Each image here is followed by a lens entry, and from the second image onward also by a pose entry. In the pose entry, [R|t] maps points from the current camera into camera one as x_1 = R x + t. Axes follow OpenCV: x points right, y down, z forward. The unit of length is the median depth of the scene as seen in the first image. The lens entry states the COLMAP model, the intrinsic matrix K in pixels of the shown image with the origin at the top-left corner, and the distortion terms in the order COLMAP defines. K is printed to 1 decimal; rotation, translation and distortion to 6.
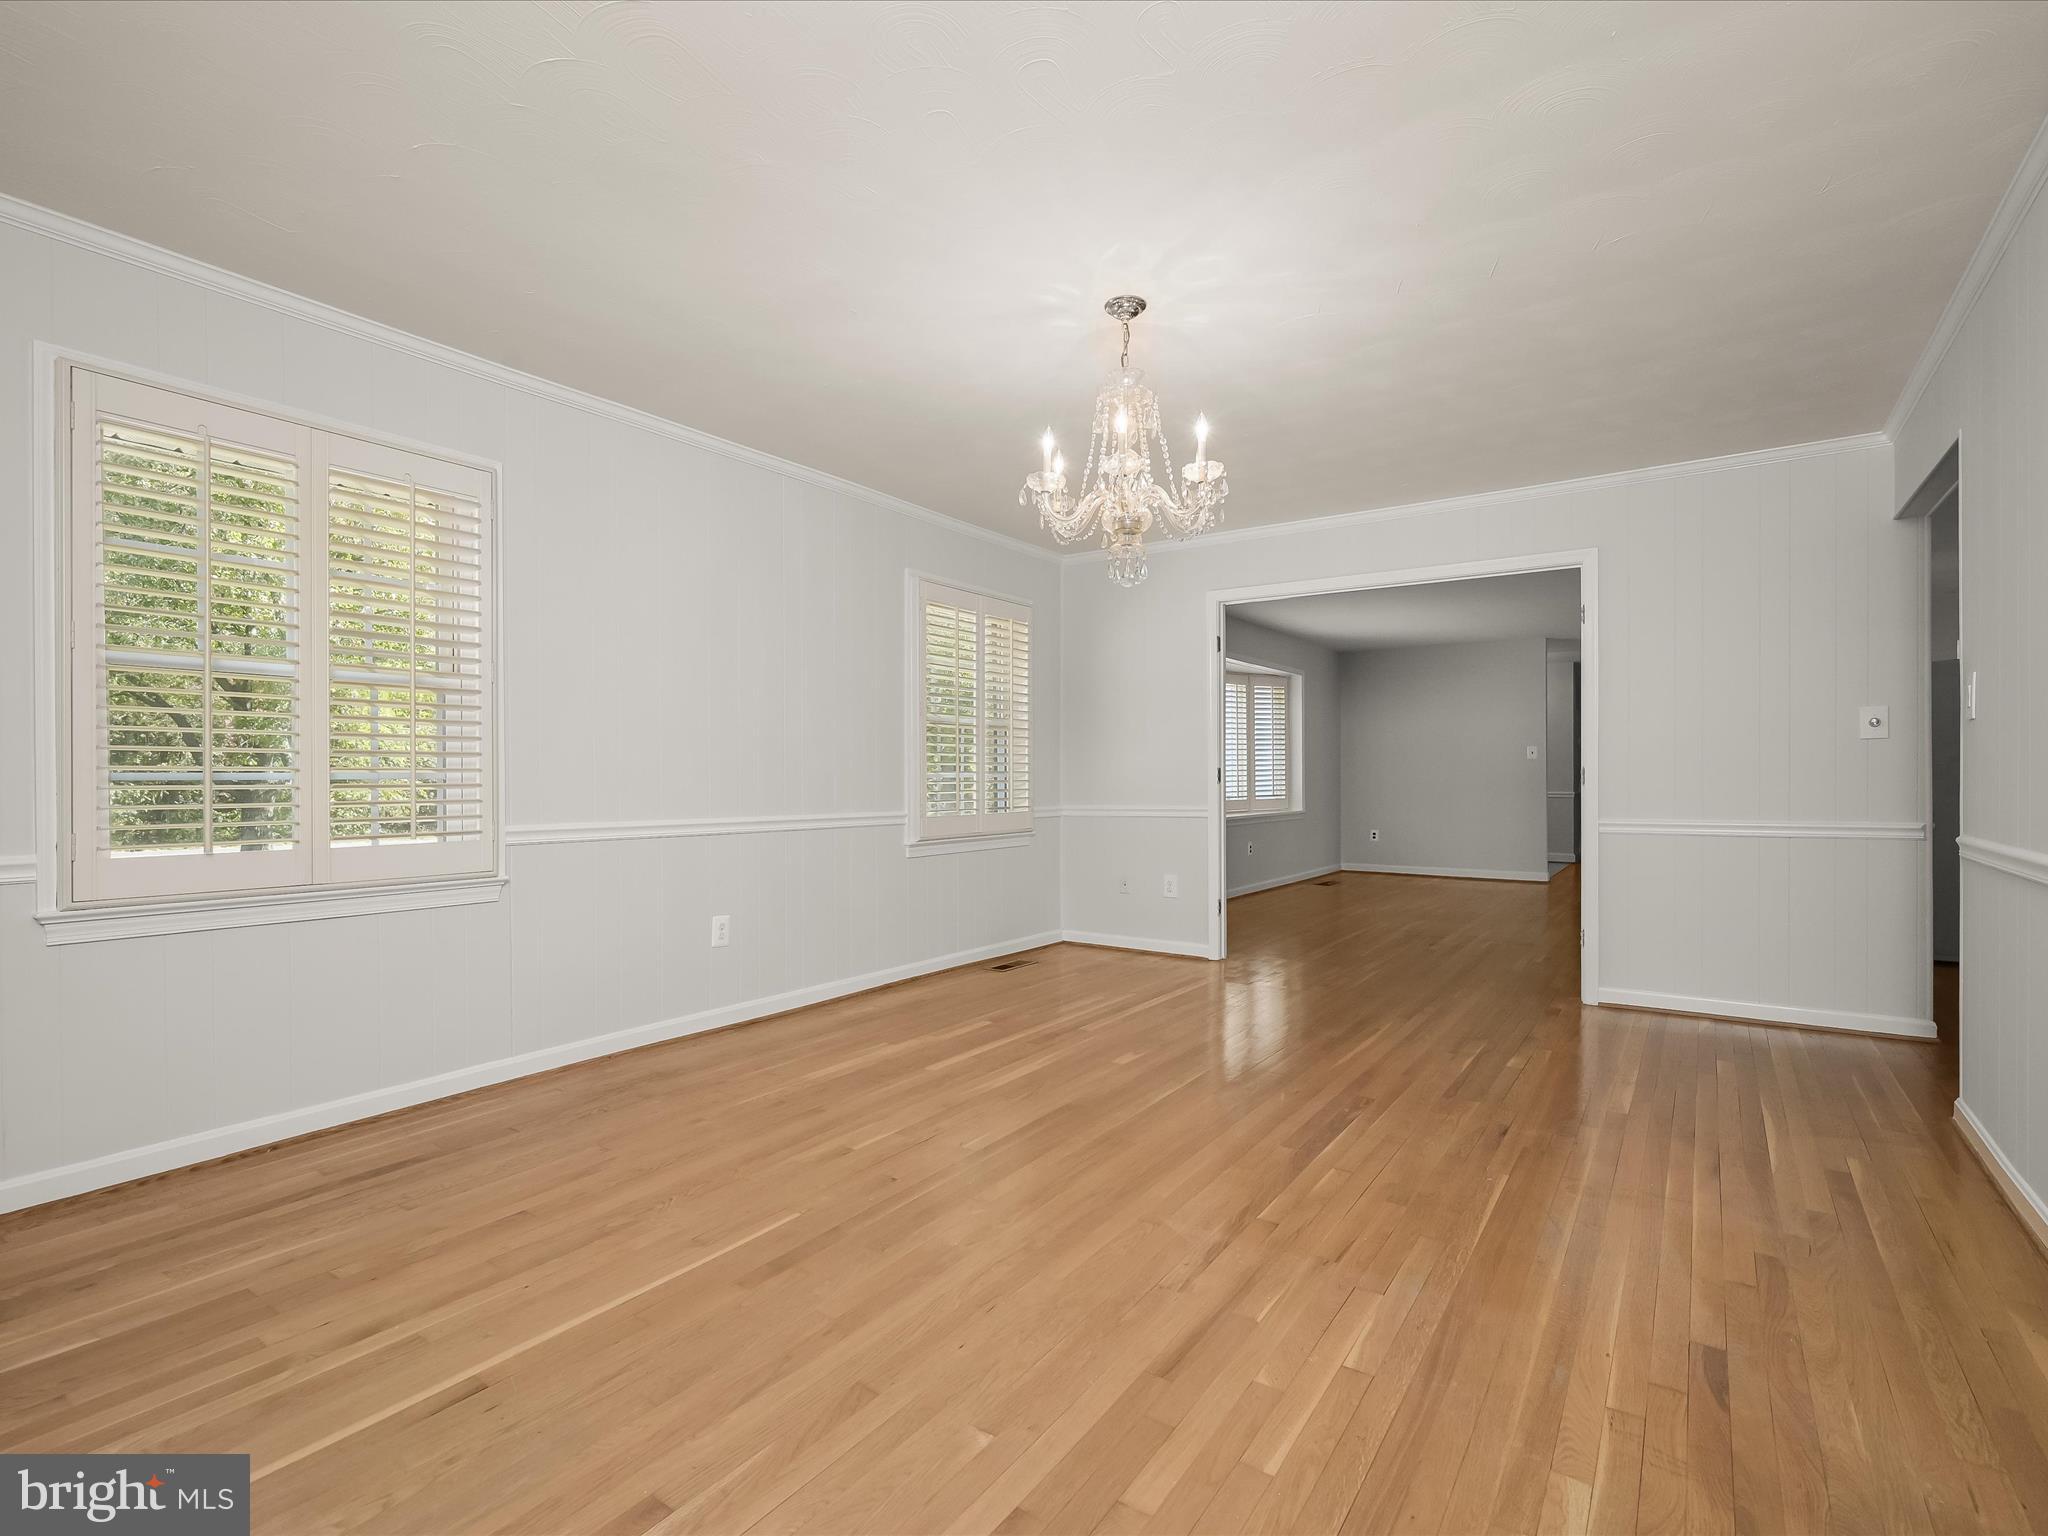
lens RADIAL K [[970.0, 0, 1021.5], [0, 970.0, 787.6], [0, 0, 1]] dist [-0.000833, 0.000192]
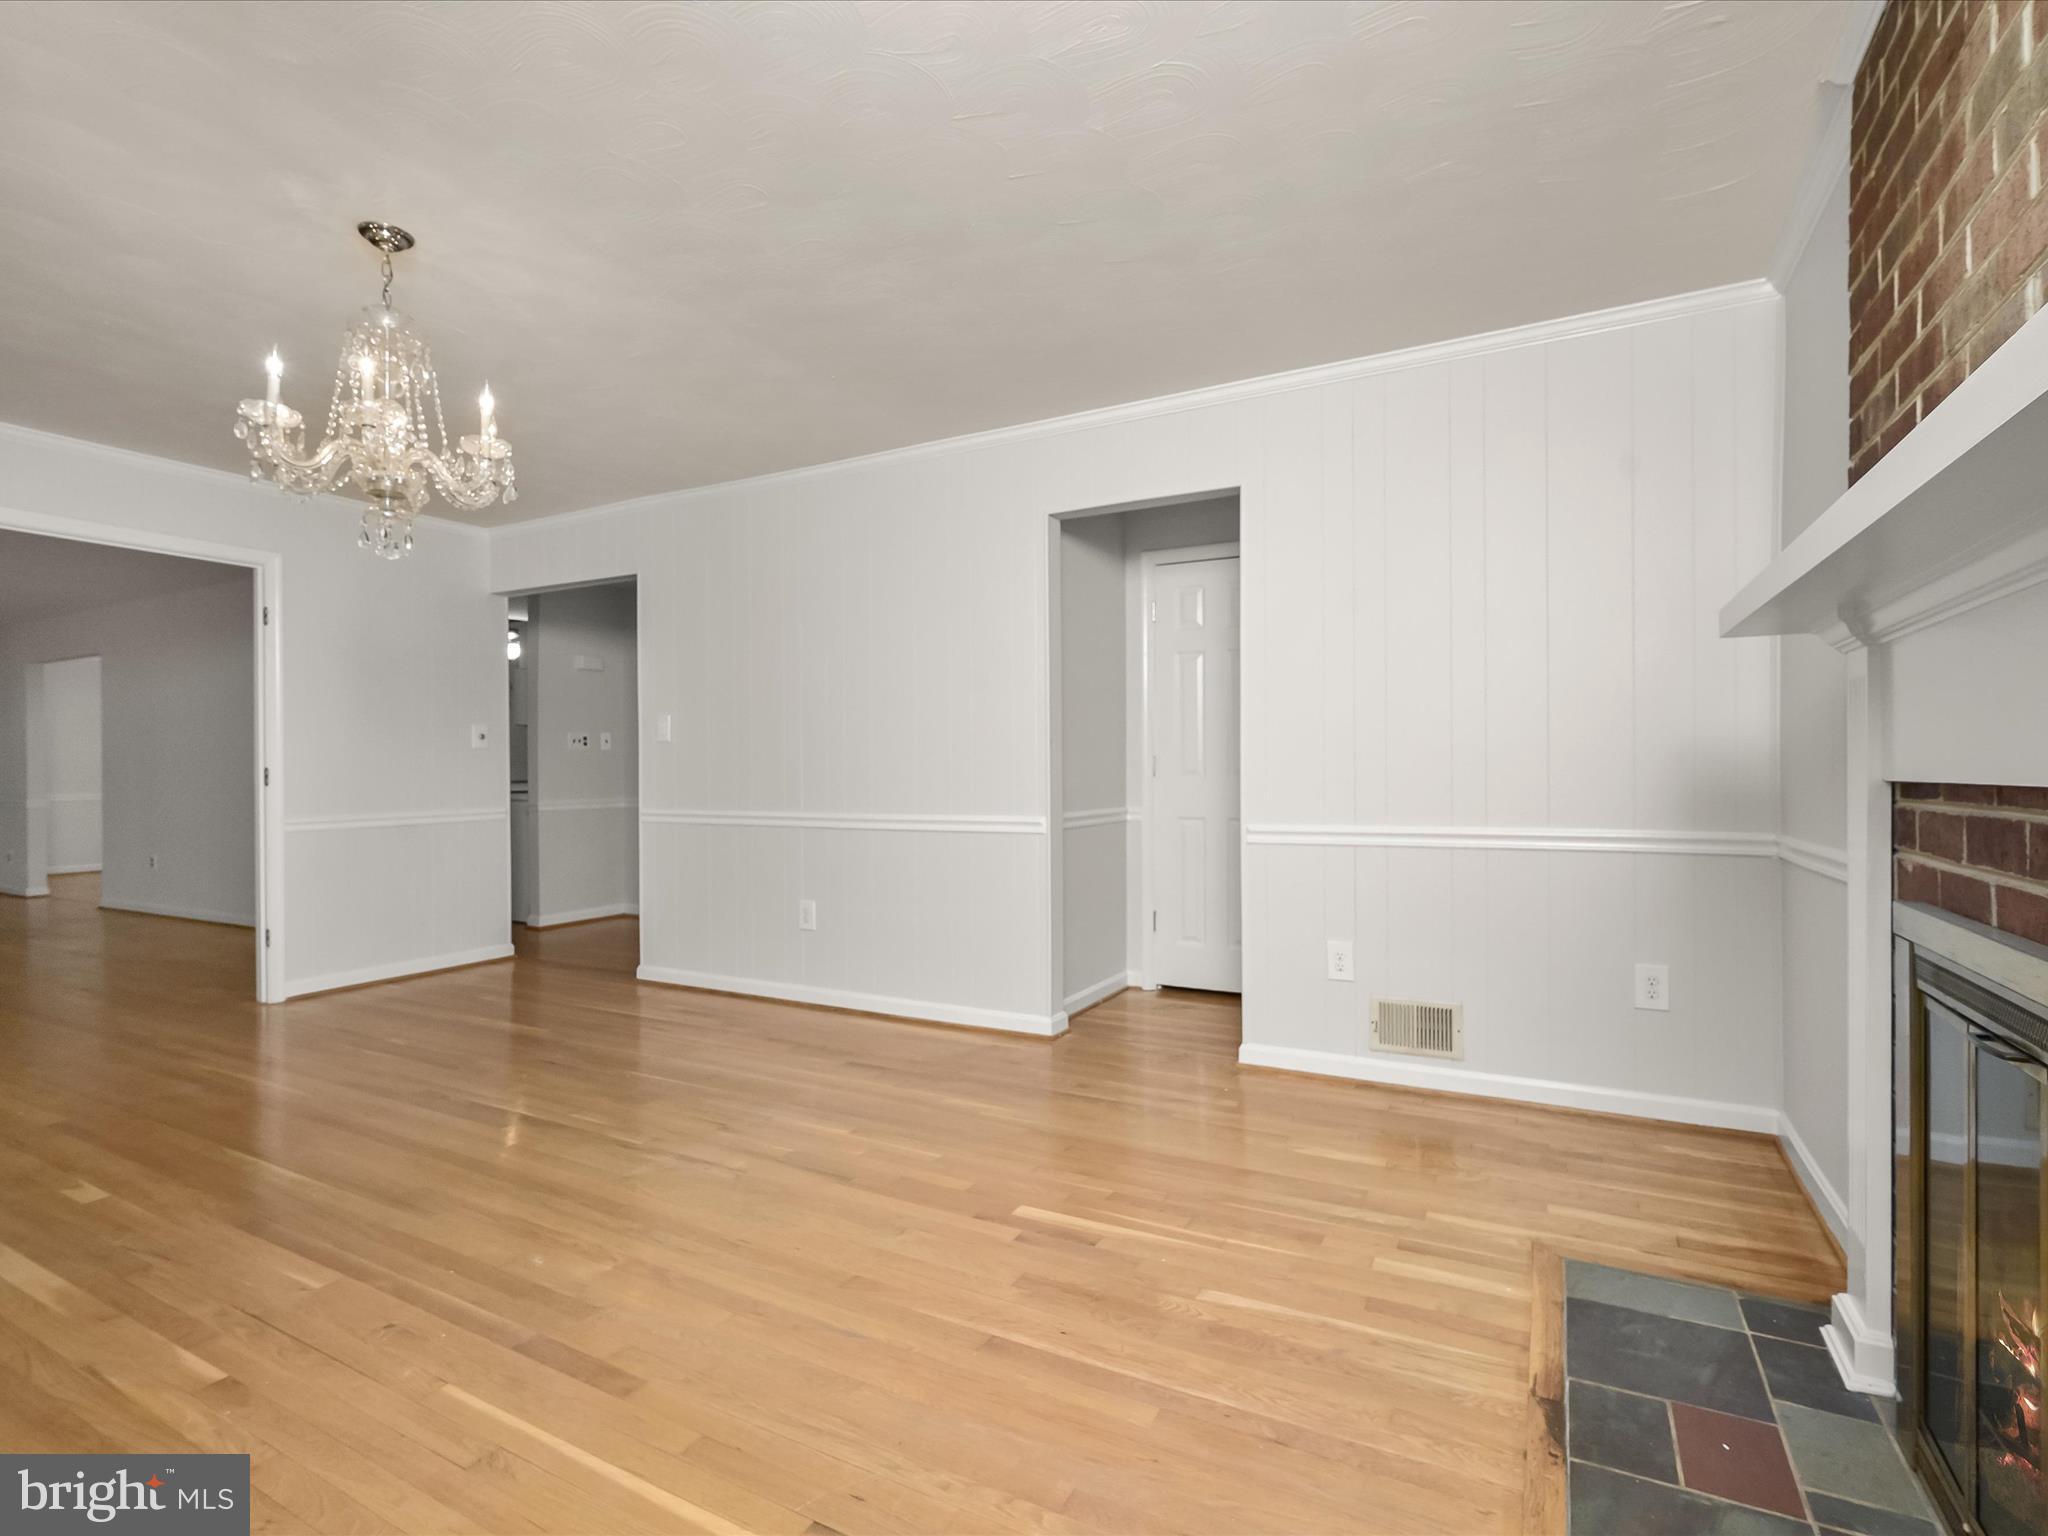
lens RADIAL K [[970.0, 0, 1021.5], [0, 970.0, 787.6], [0, 0, 1]] dist [-0.000833, 0.000192]
pose [[-0.098151, -0.014758, 0.995062, -0.924443], [0.020044, 0.999658, 0.016803, -0.004645], [-0.994970, 0.021594, -0.097822, 0.603566]]
